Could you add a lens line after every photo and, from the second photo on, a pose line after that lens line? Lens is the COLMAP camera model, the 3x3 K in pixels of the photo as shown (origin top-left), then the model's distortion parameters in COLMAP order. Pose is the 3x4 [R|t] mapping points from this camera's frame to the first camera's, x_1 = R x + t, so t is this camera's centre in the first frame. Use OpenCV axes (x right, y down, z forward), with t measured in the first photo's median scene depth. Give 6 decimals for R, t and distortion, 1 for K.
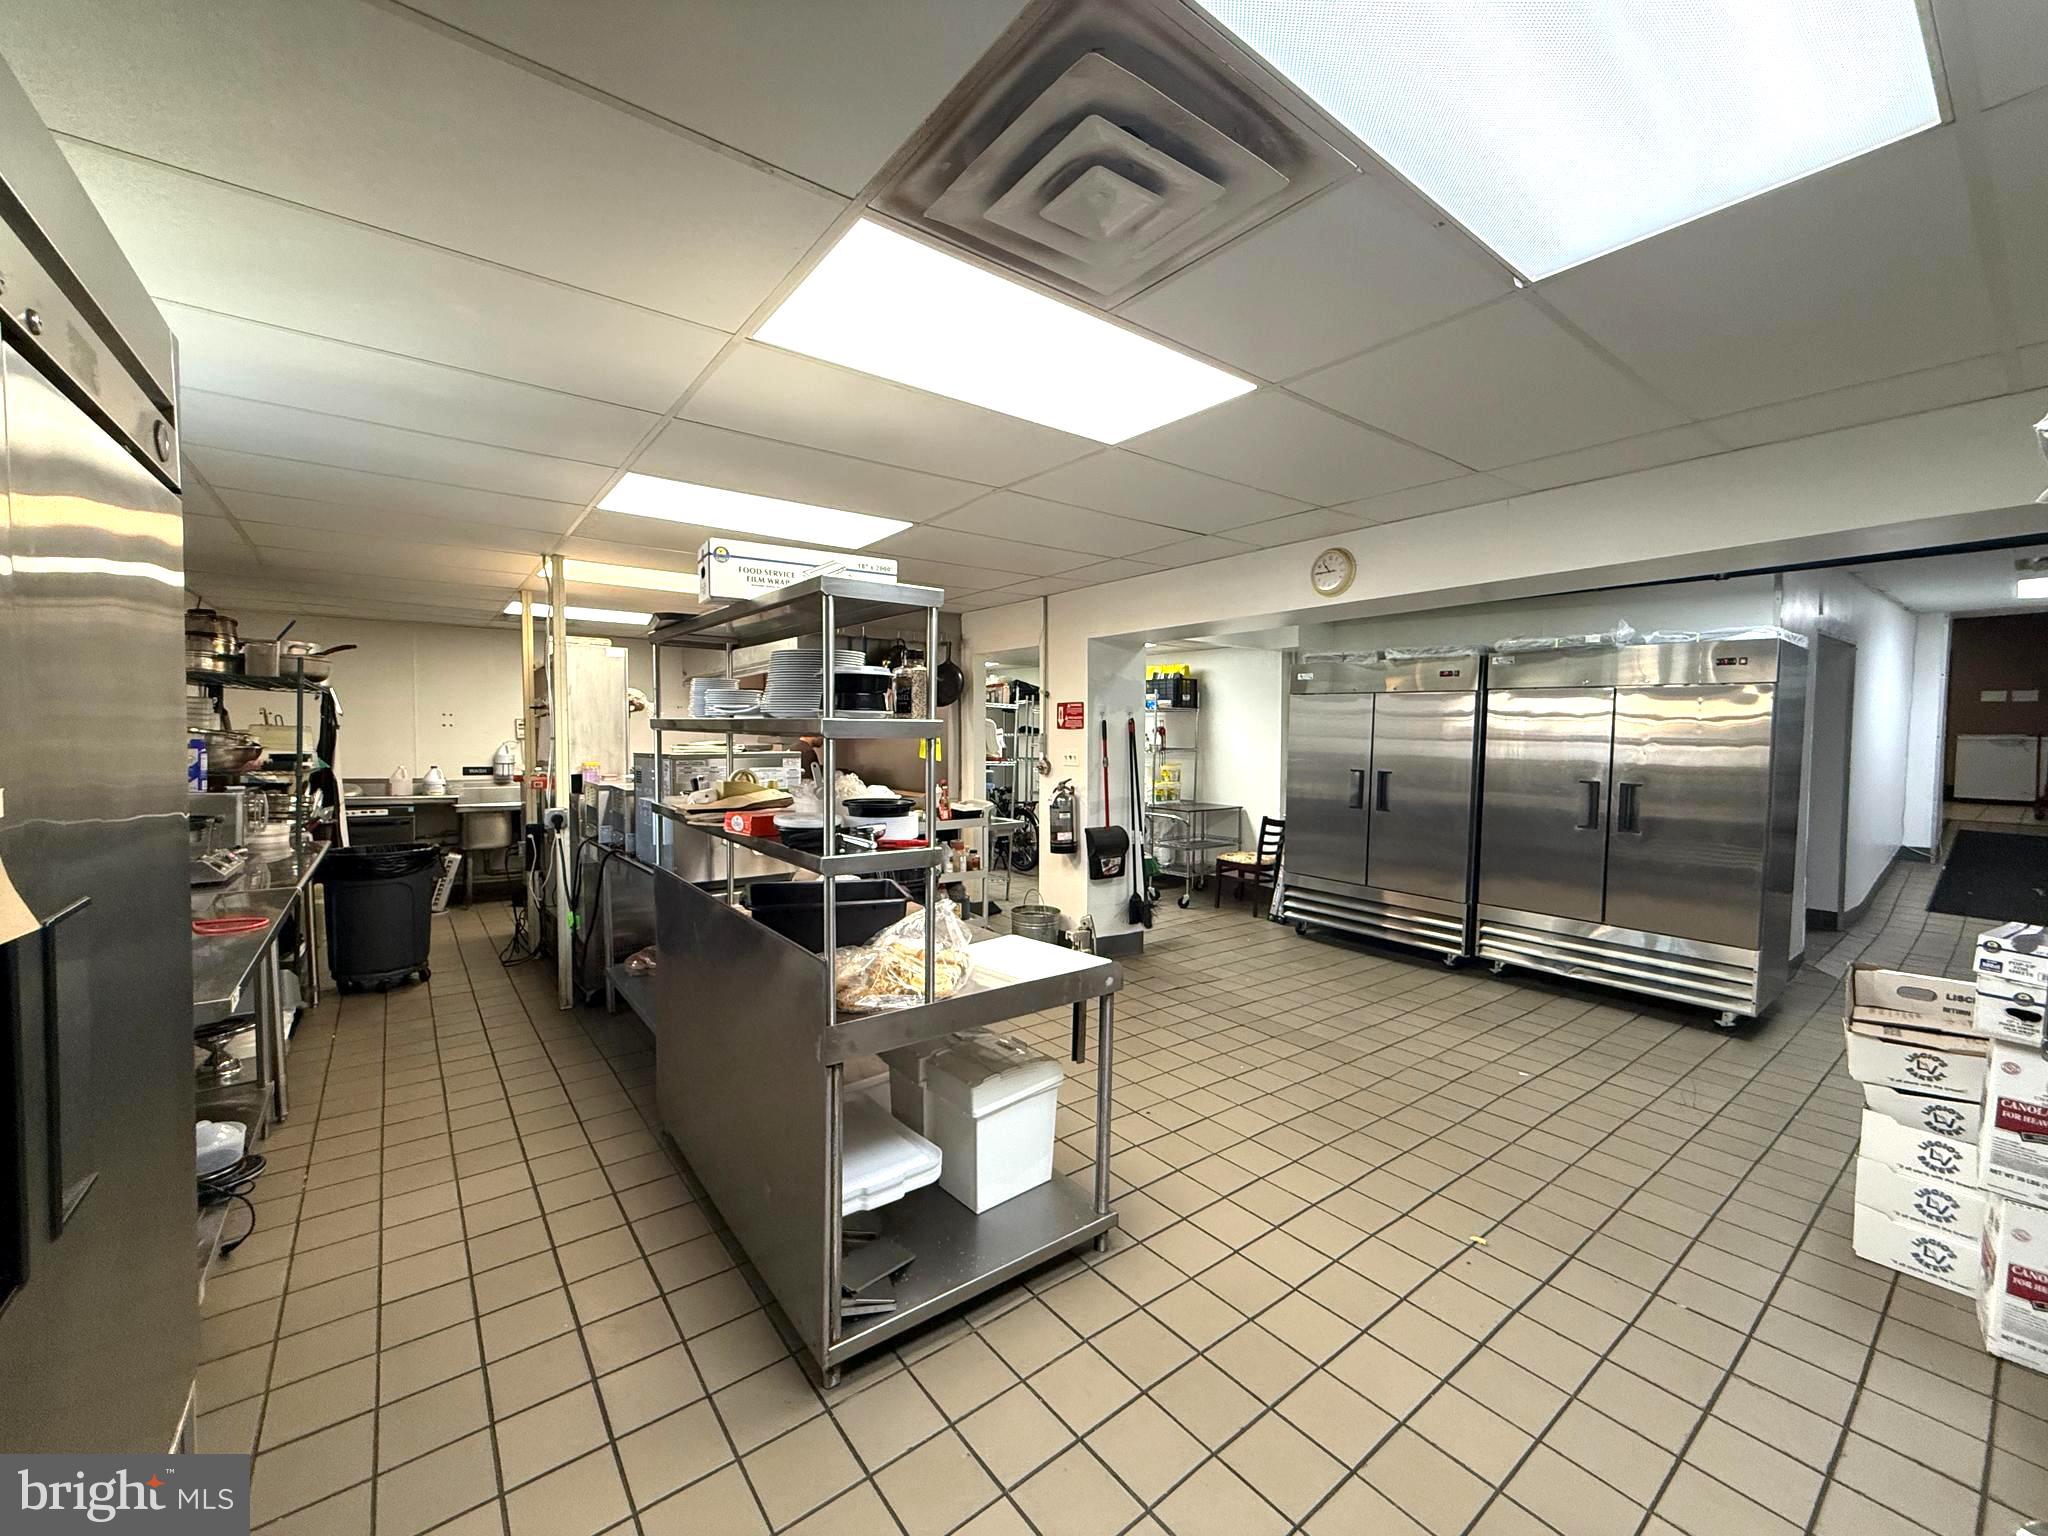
lens RADIAL K [[815.9, 0, 1017.2], [0, 815.9, 766.6], [0, 0, 1]] dist [-0.001231, -0.000414]
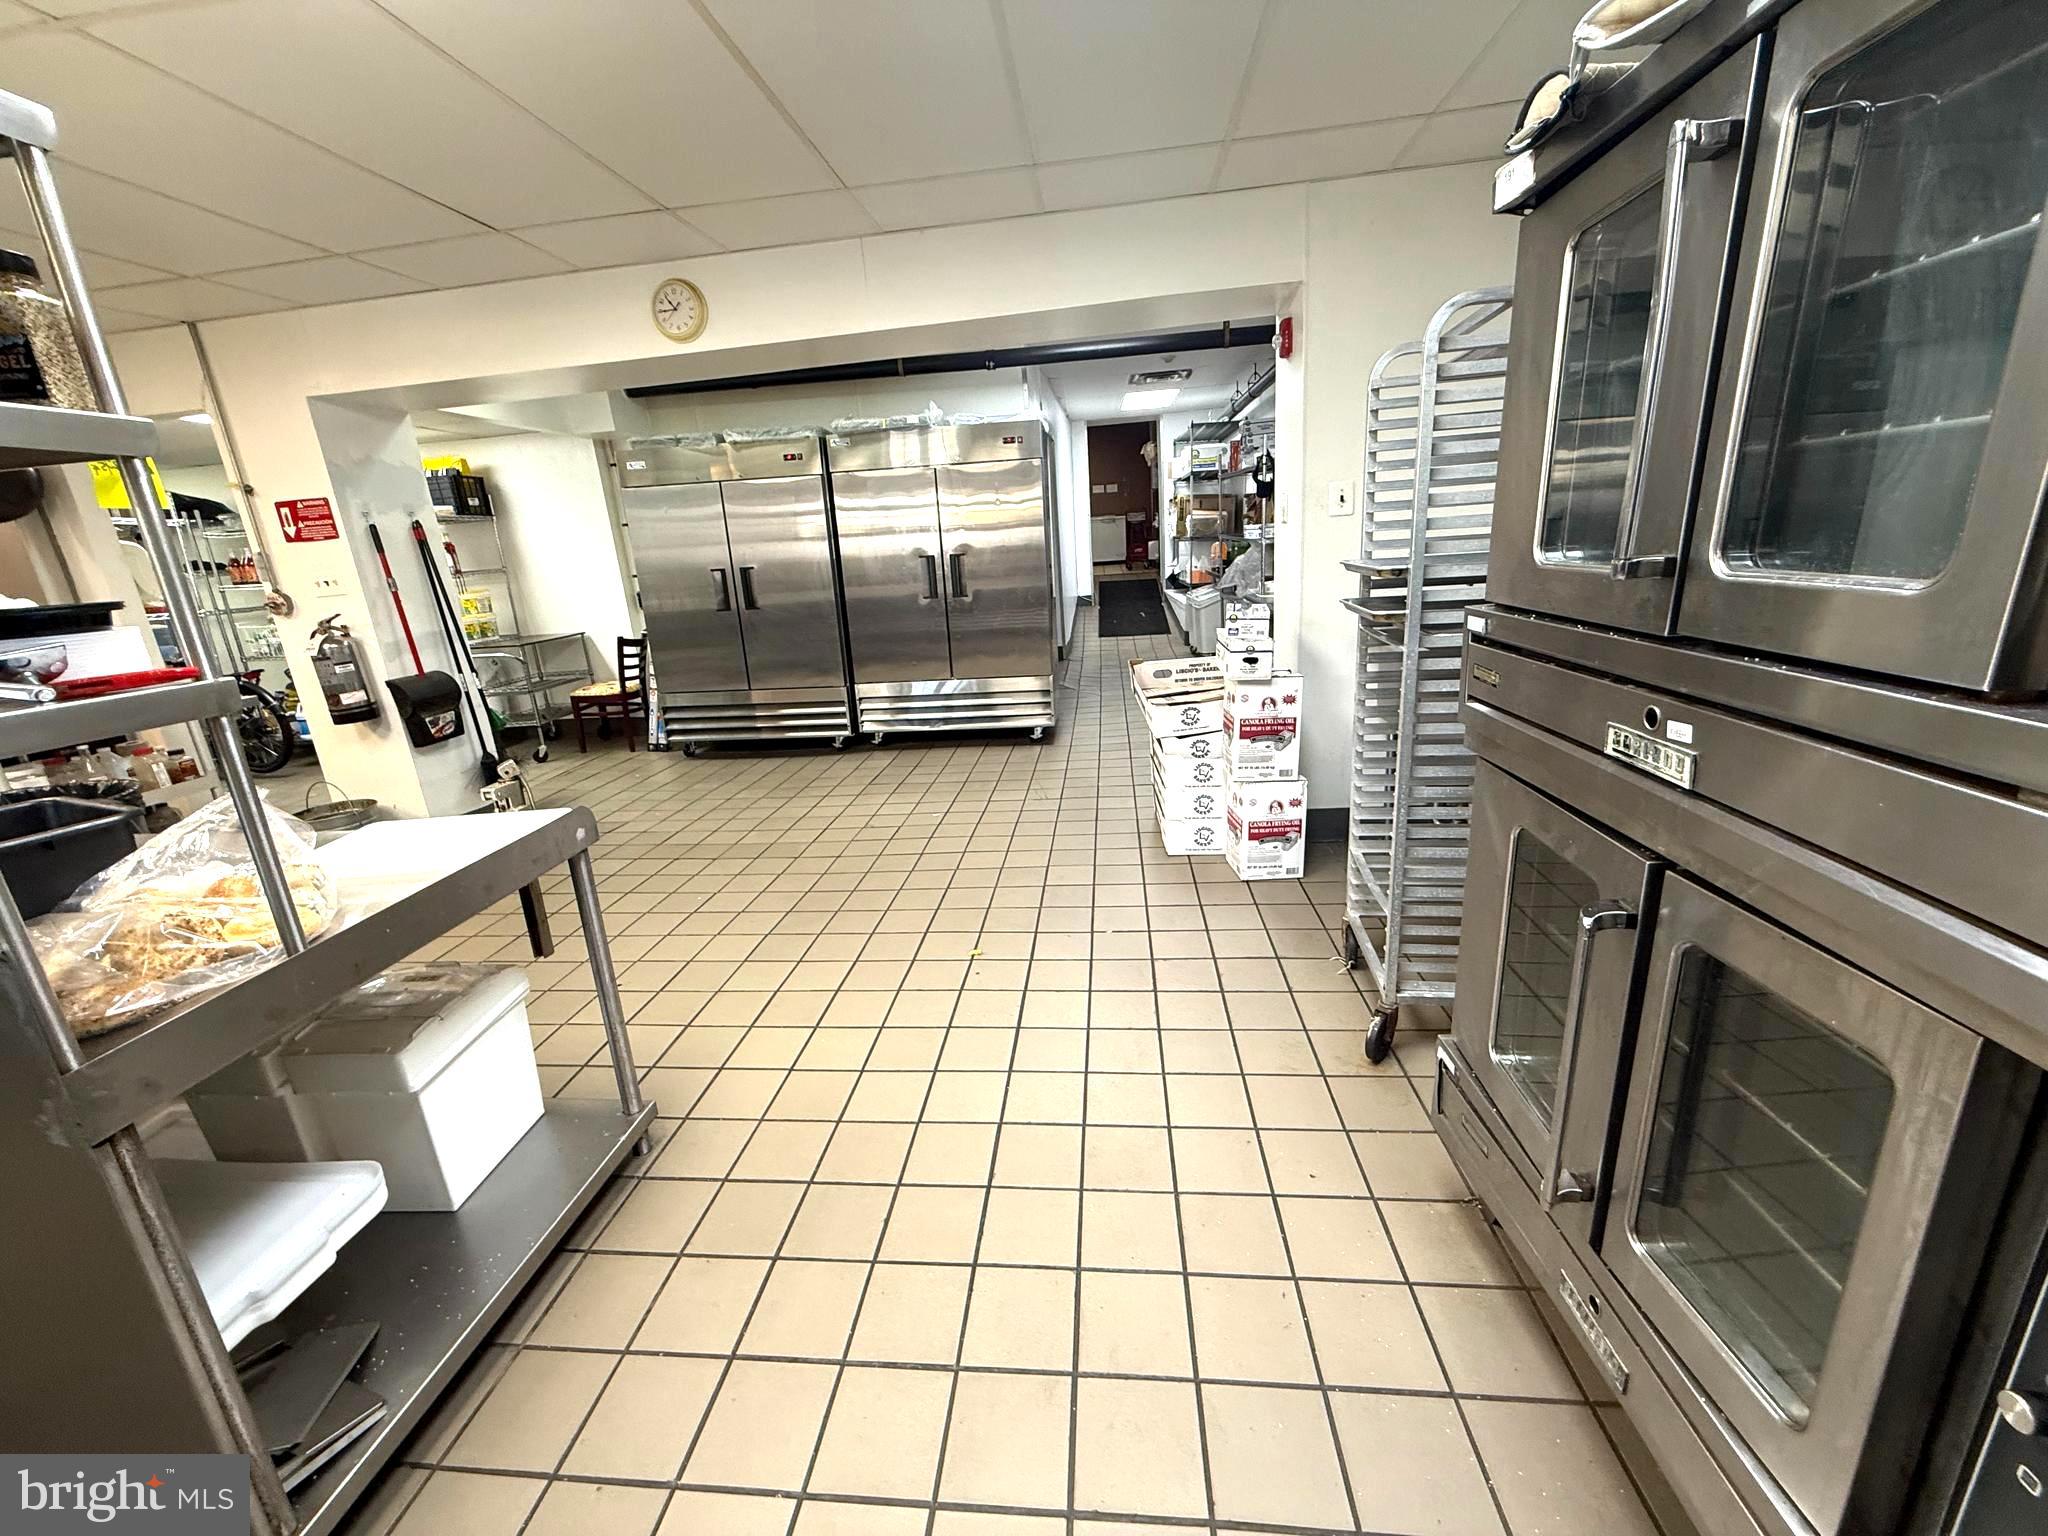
lens RADIAL K [[815.9, 0, 1019.5], [0, 815.9, 767.0], [0, 0, 1]] dist [-0.001231, -0.000414]
pose [[0.684211, -0.251209, 0.684653, -0.072315], [0.105396, 0.963006, 0.248014, 0.047248], [-0.721628, -0.097534, 0.685376, 0.158259]]
